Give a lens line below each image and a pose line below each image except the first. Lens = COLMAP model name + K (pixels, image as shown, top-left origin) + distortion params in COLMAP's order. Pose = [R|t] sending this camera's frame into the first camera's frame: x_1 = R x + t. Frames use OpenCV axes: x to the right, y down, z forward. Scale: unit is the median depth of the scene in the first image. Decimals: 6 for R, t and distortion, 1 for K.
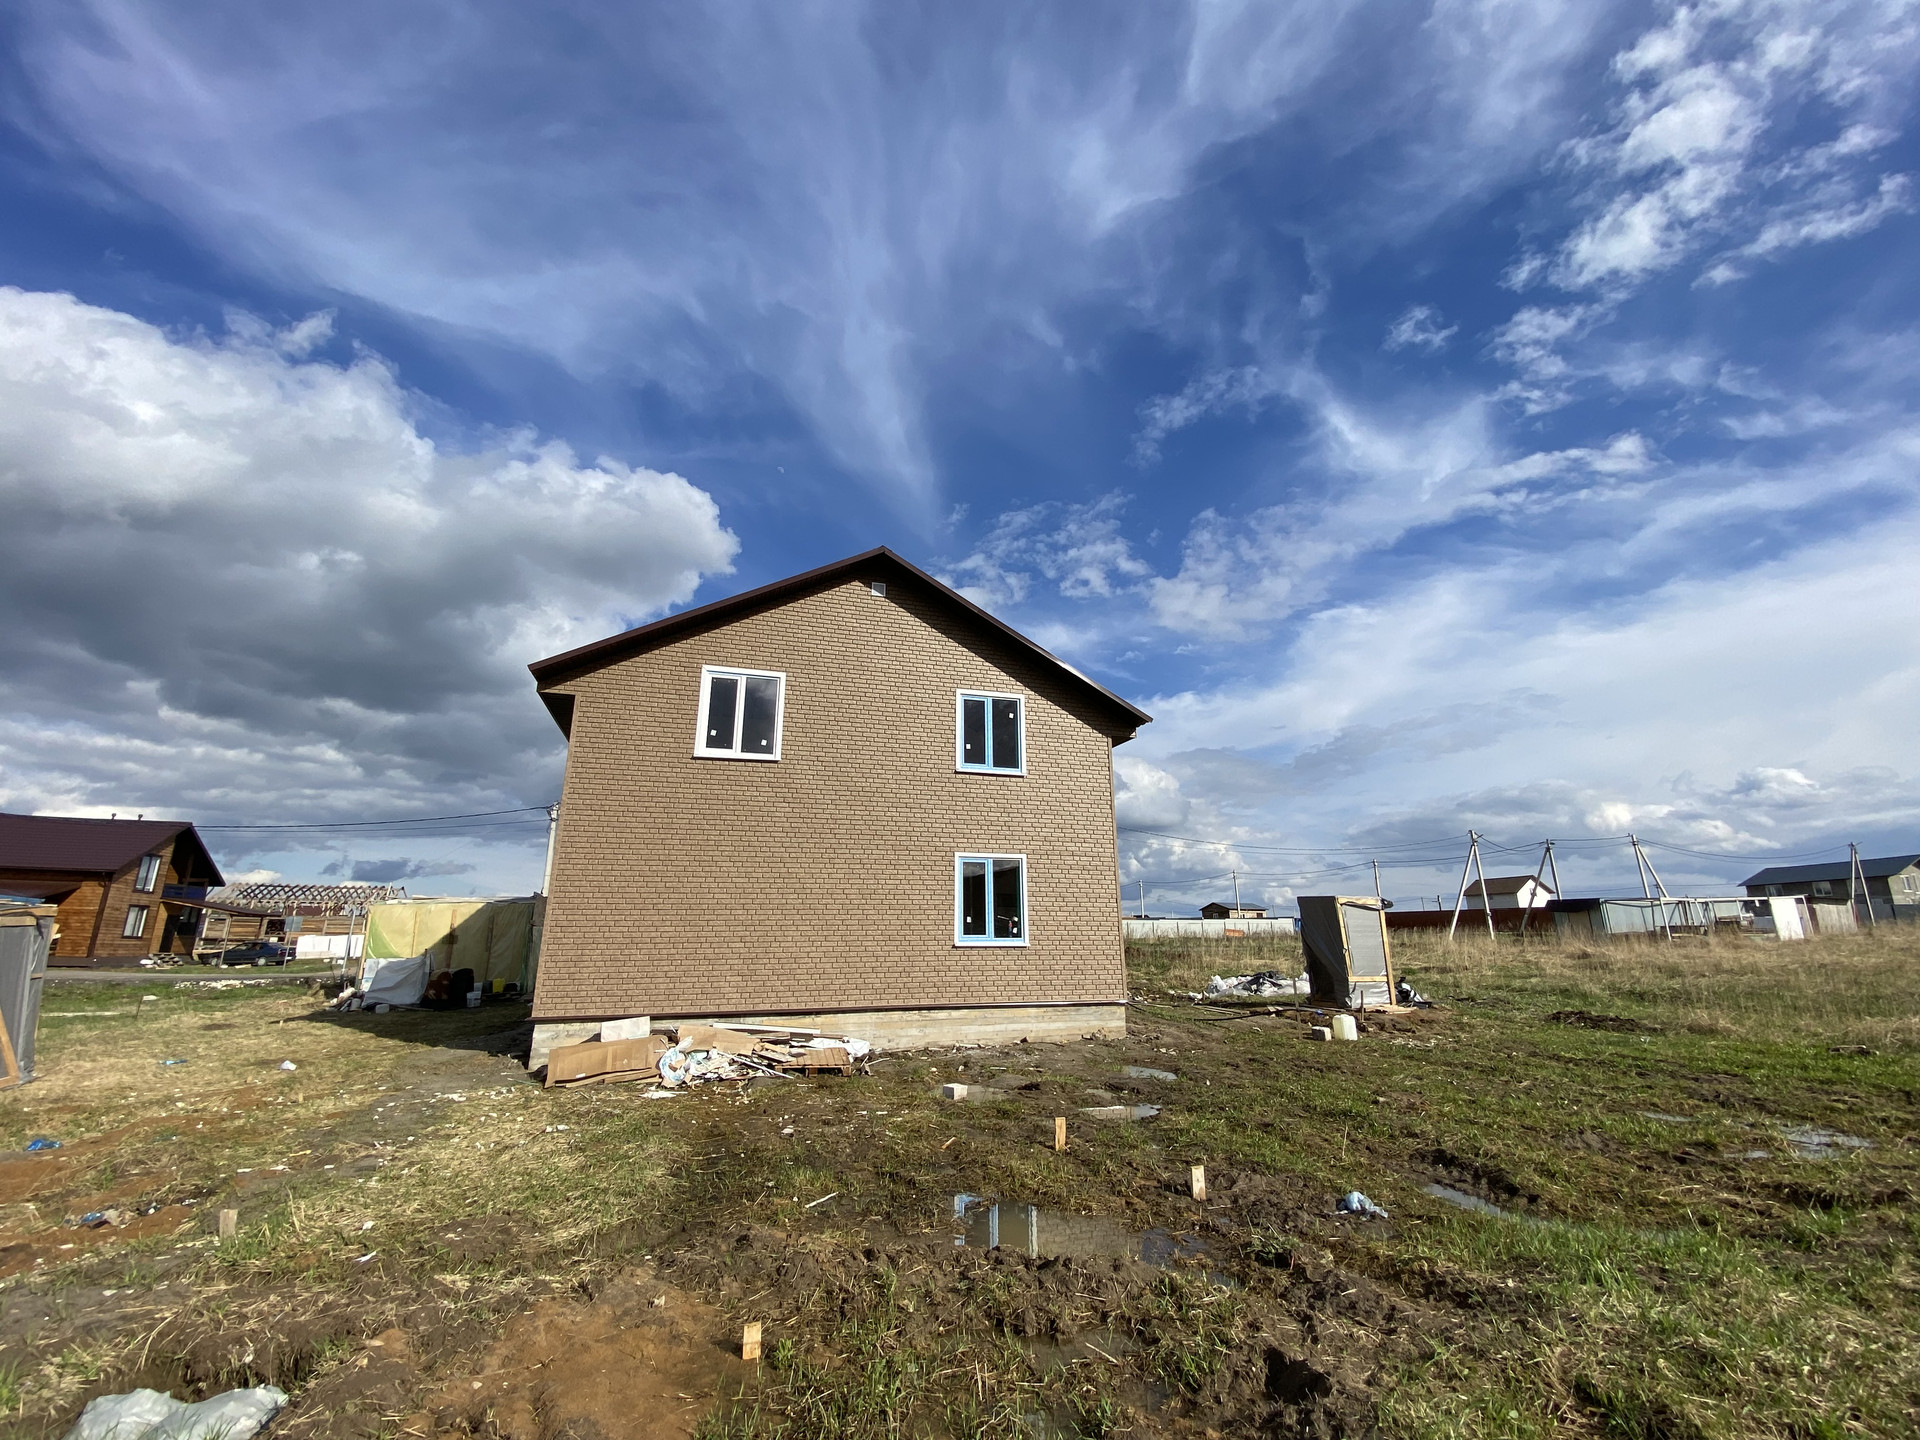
lens RADIAL K [[773.9, 0, 971.1], [0, 773.9, 713.4], [0, 0, 1]] dist [-0.000593, -0.011213]
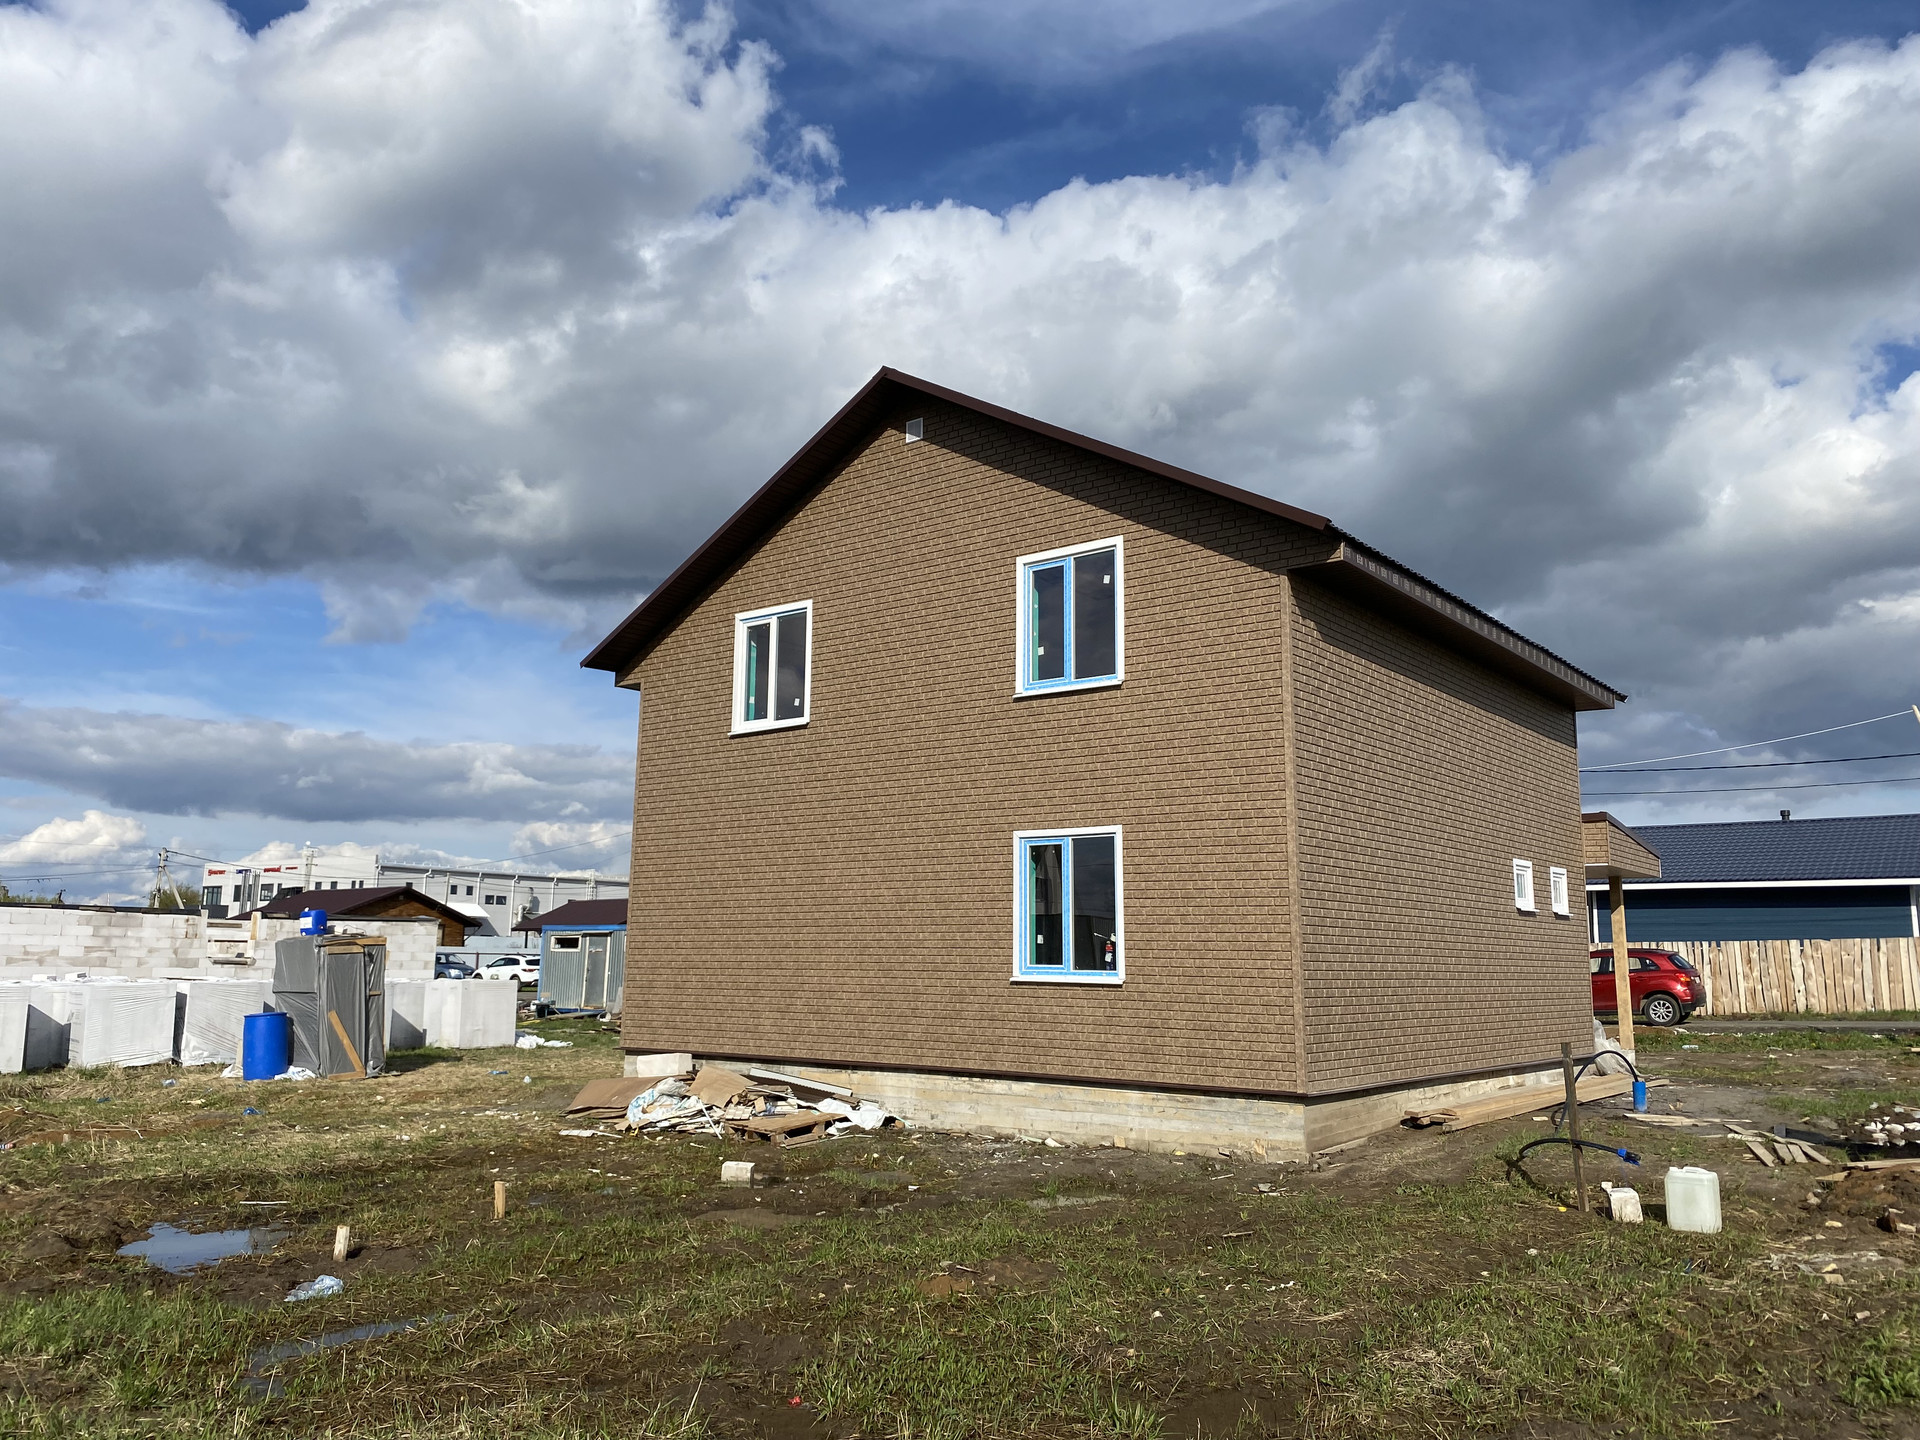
lens RADIAL K [[1474.0, 0, 970.9], [0, 1474.0, 711.1], [0, 0, 1]] dist [-0.009272, 0.005578]
pose [[0.555486, -0.133118, -0.820802, 1.079512], [0.213876, 0.976765, -0.013670, 0.112107], [0.803550, -0.167956, 0.571050, 0.382291]]
